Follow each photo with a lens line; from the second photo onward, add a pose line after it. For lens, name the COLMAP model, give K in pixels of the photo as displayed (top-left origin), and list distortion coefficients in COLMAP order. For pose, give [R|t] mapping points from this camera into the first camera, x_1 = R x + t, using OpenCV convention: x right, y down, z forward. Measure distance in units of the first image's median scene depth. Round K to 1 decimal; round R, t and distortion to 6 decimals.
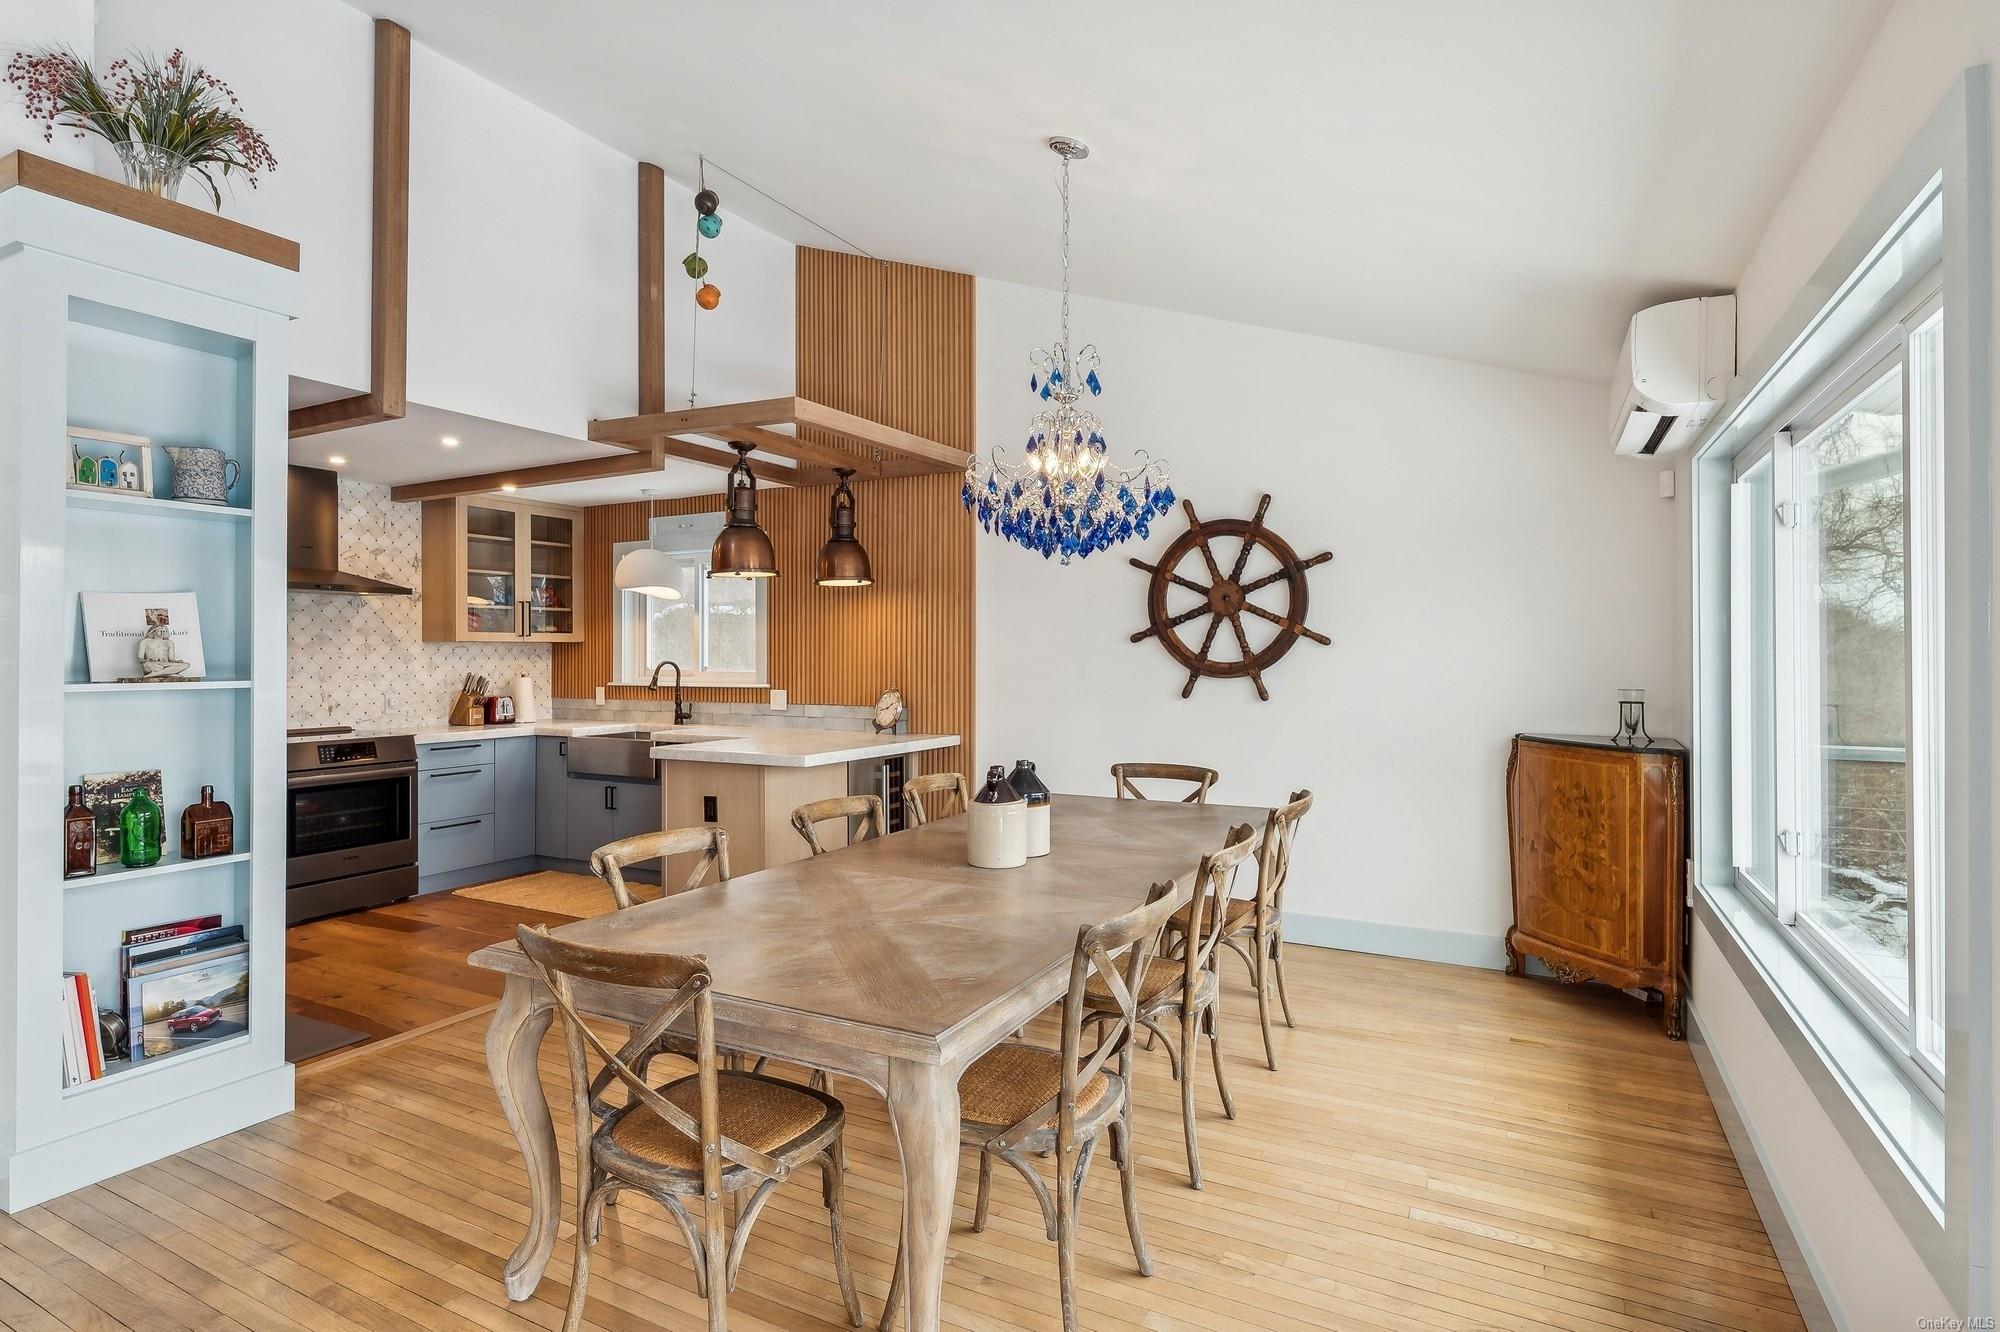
lens RADIAL K [[1008.6, 0, 1005.1], [0, 1008.6, 650.6], [0, 0, 1]] dist [0.000230, 0.000108]
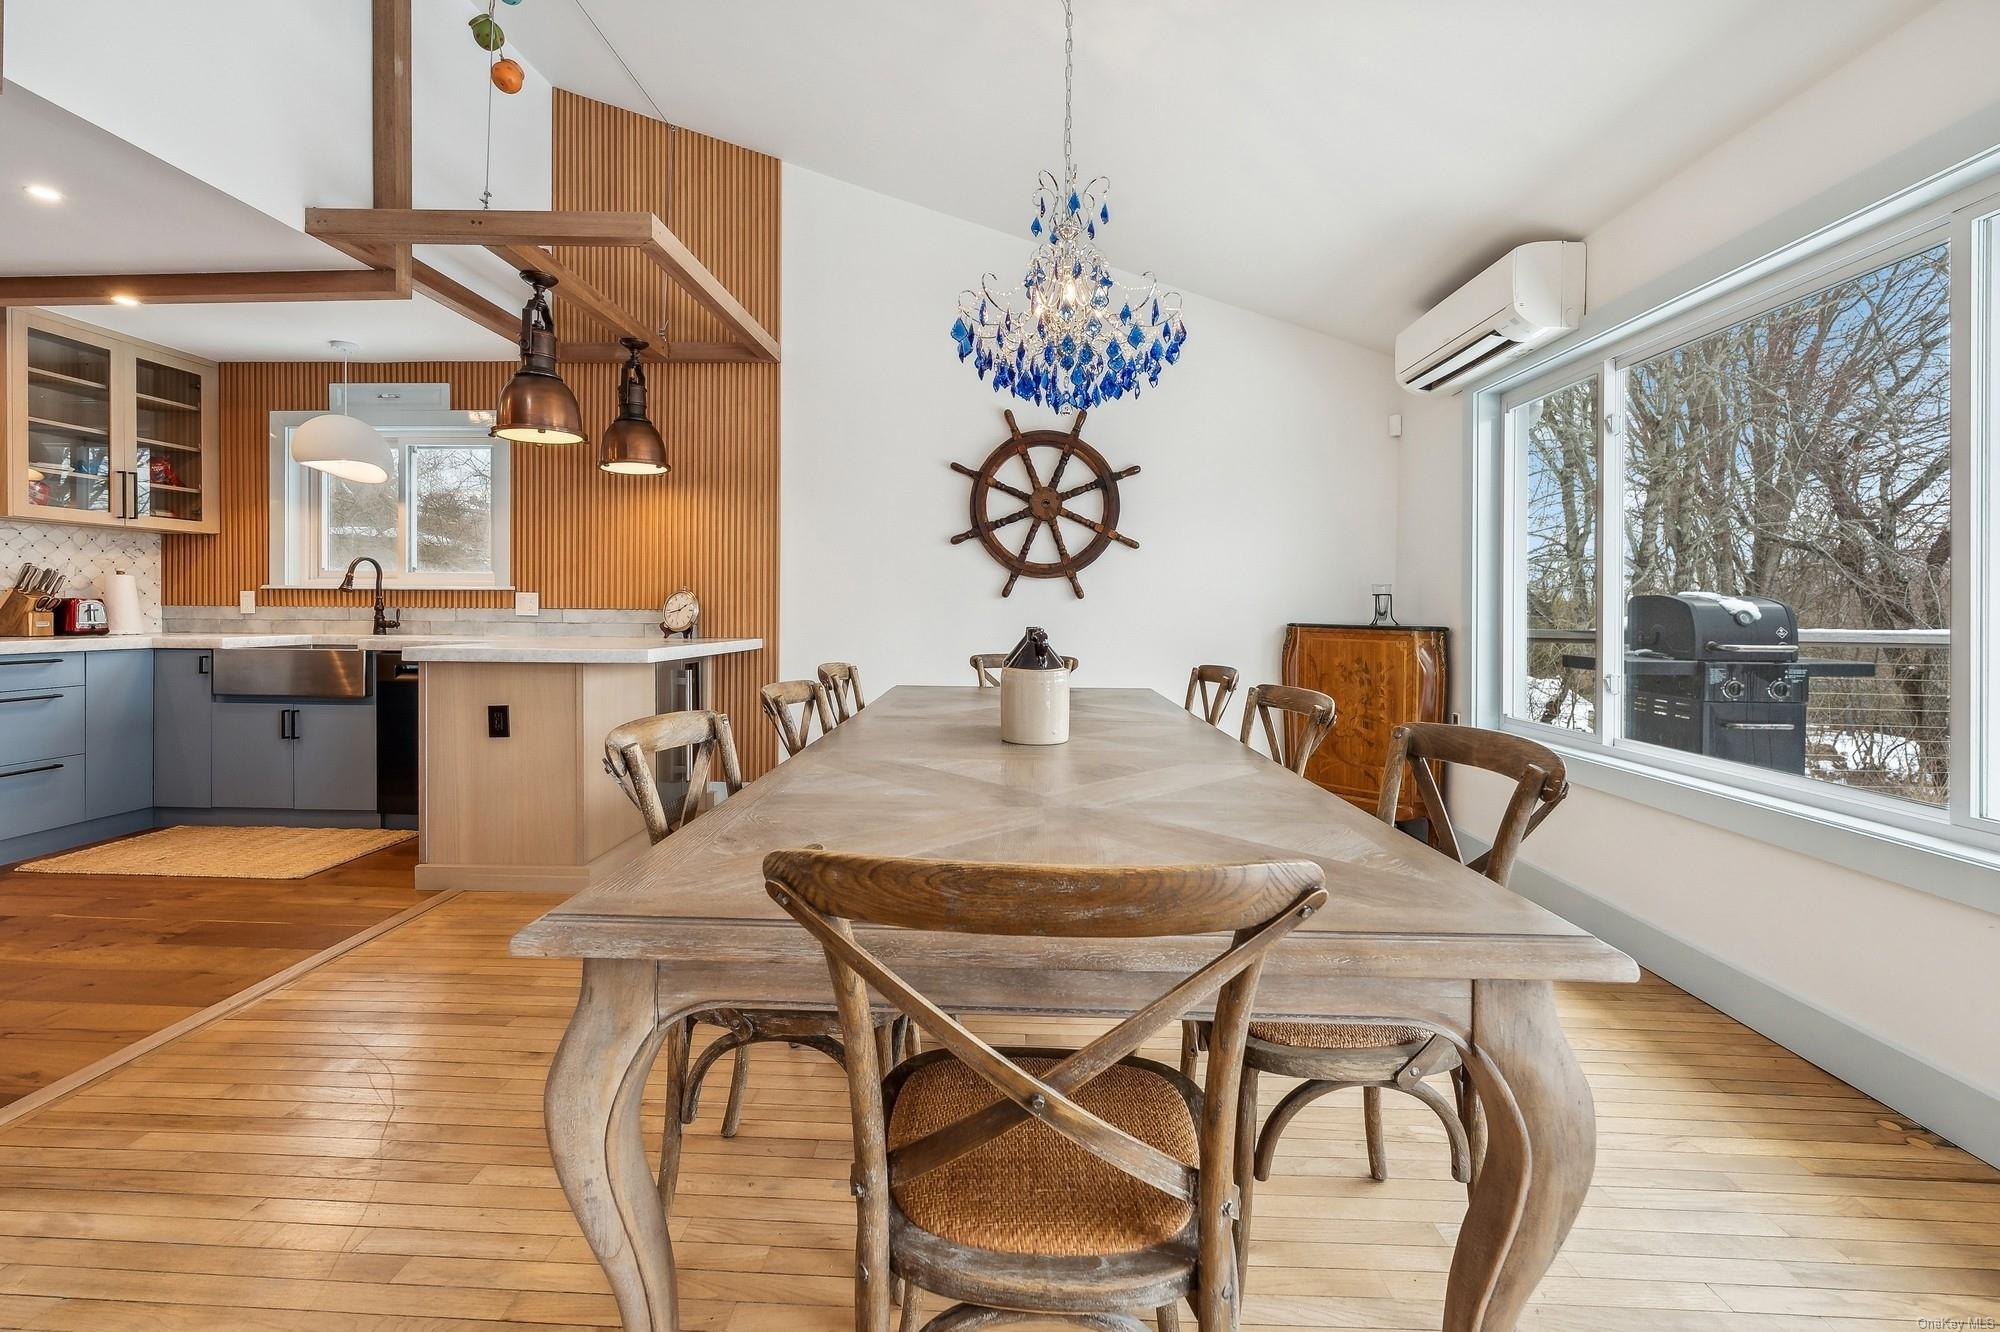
lens RADIAL K [[824.8, 0, 991.3], [0, 824.8, 615.5], [0, 0, 1]] dist [-0.000350, 0.000153]
pose [[0.904048, 0.005887, 0.427390, -0.226026], [-0.011775, 0.999869, 0.011133, 0.062680], [-0.427268, -0.015097, 0.903999, 0.245093]]
